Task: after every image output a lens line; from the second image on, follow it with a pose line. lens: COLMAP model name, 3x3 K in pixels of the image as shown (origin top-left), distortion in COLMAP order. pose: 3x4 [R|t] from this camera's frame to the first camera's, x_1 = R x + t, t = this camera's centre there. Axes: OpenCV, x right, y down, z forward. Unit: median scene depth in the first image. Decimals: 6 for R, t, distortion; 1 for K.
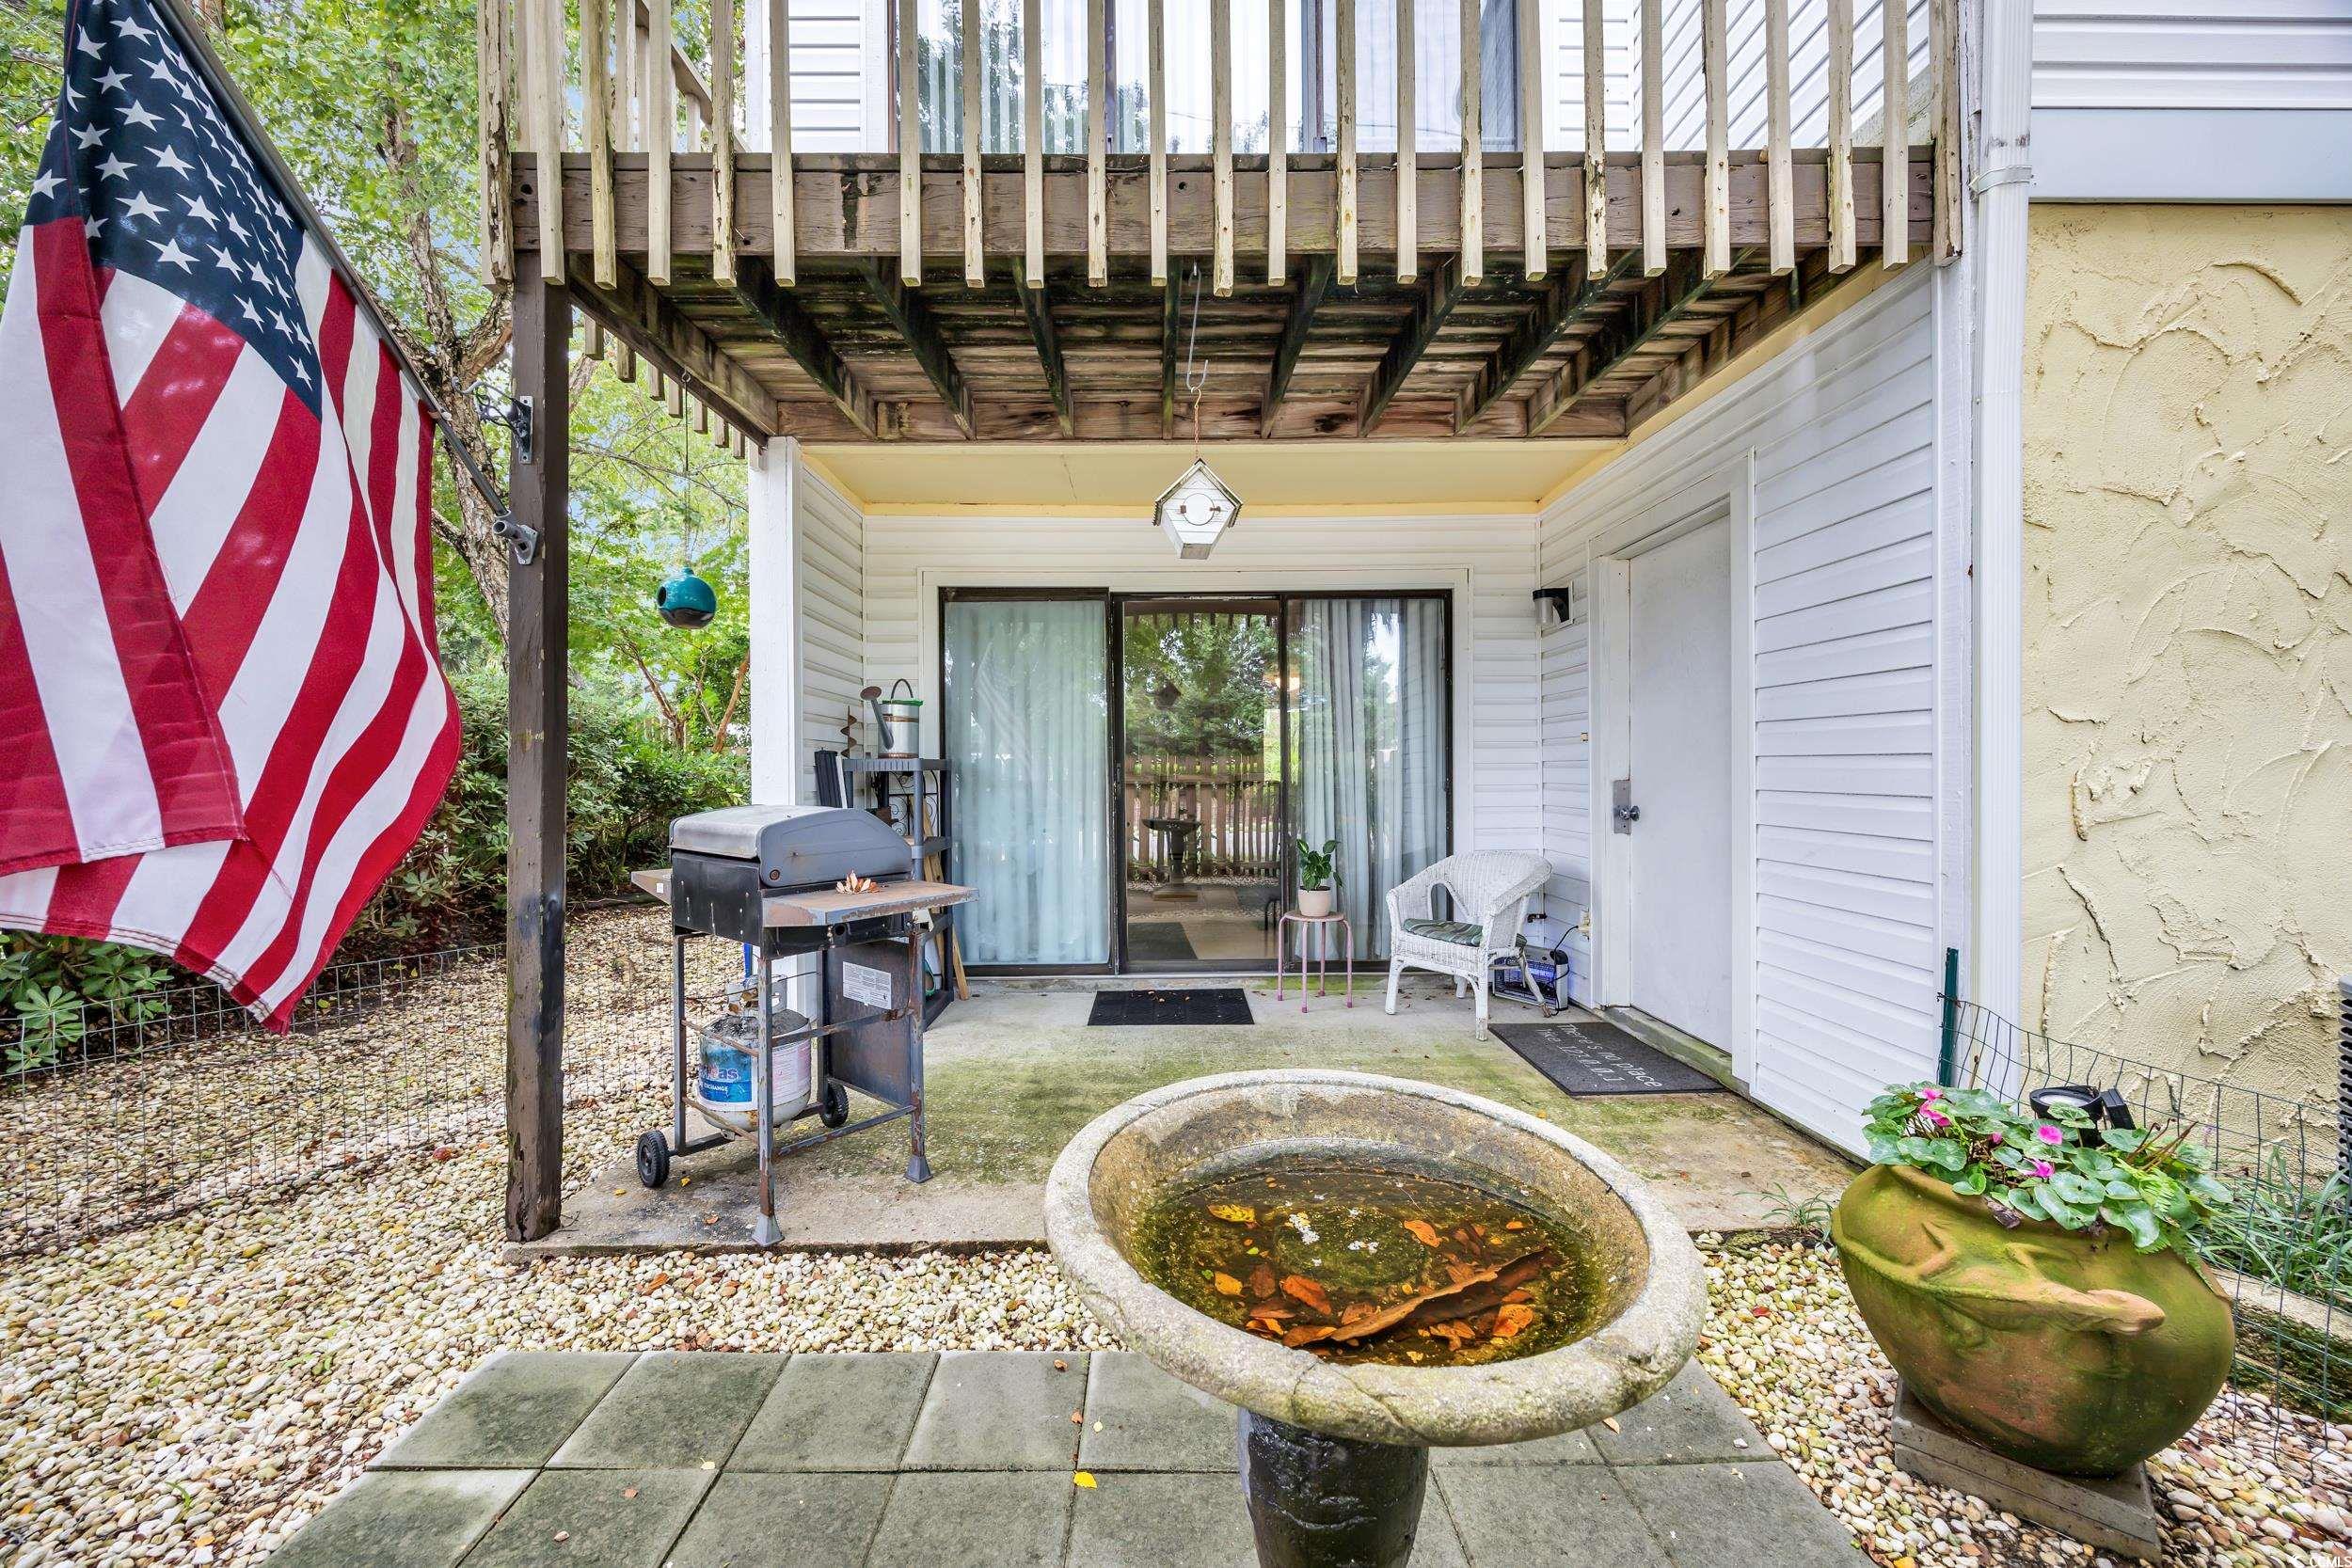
lens RADIAL K [[894.1, 0, 1158.1], [0, 894.1, 775.0], [0, 0, 1]] dist [0.000741, 0.000928]
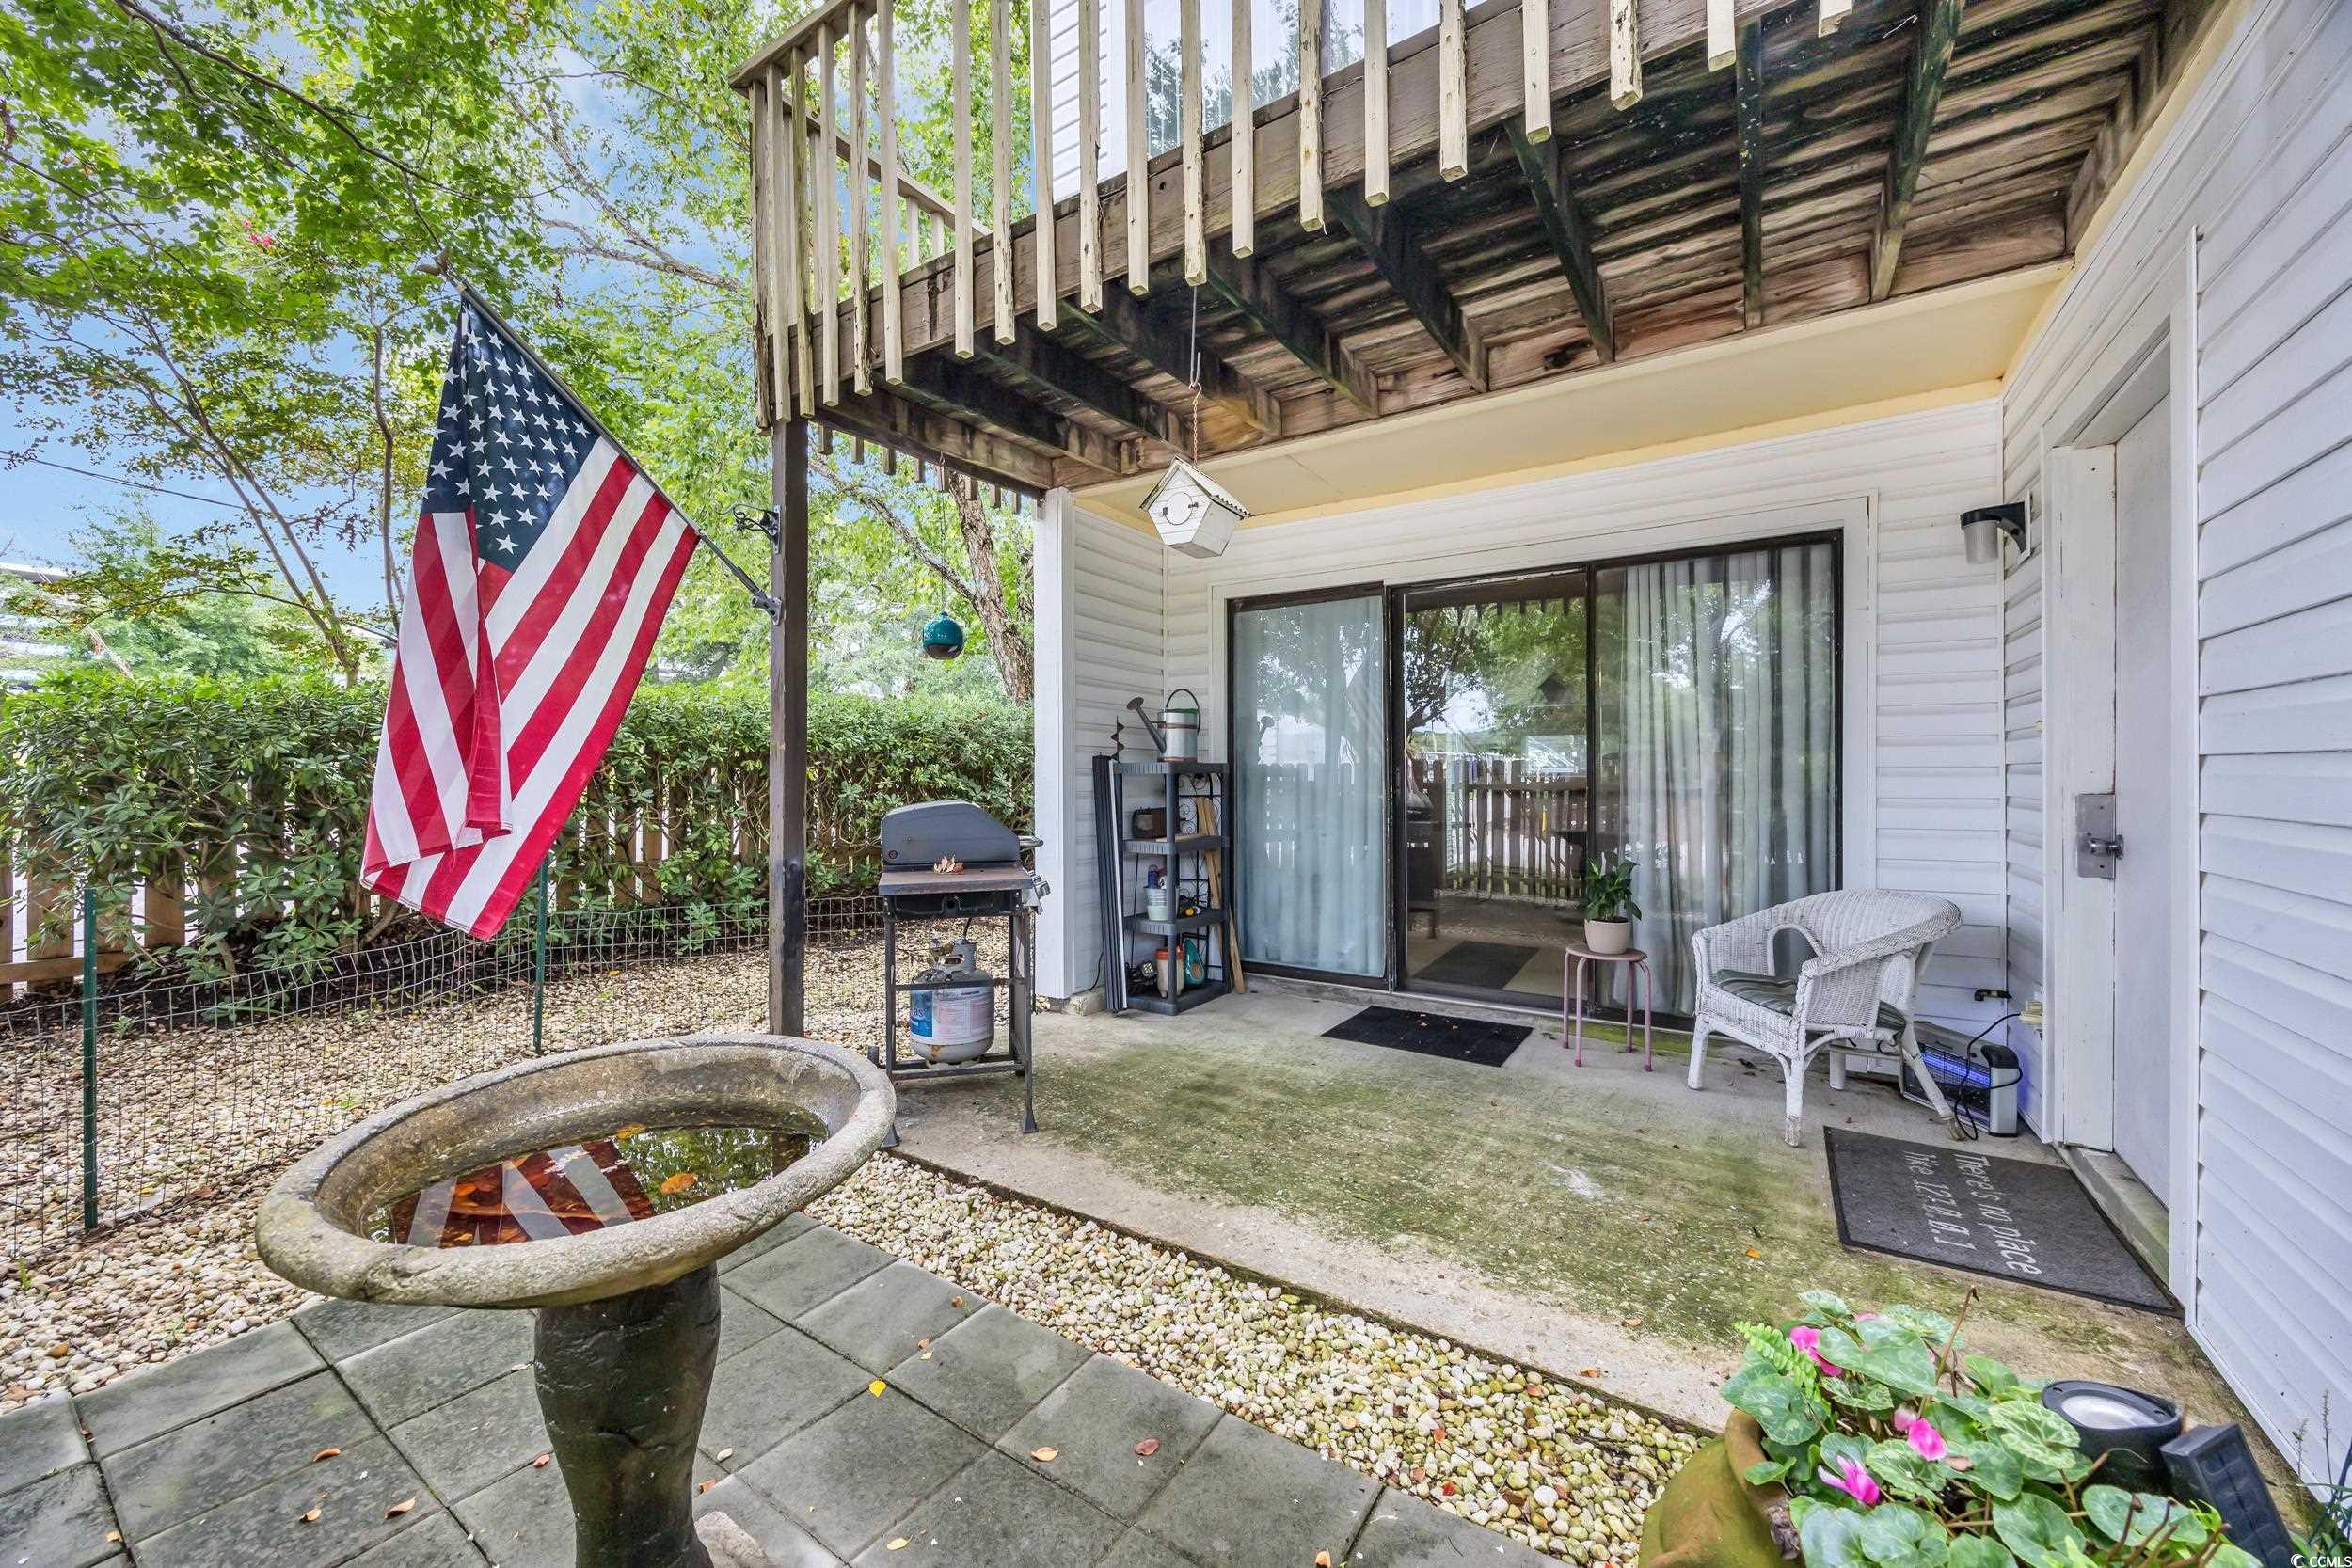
lens RADIAL K [[894.1, 0, 1154.2], [0, 894.1, 781.1], [0, 0, 1]] dist [0.000741, 0.000928]
pose [[0.824825, 0.009916, -0.565301, 0.351078], [-0.008846, 0.999950, 0.004633, -0.000171], [0.565318, 0.001179, 0.824872, 0.103293]]
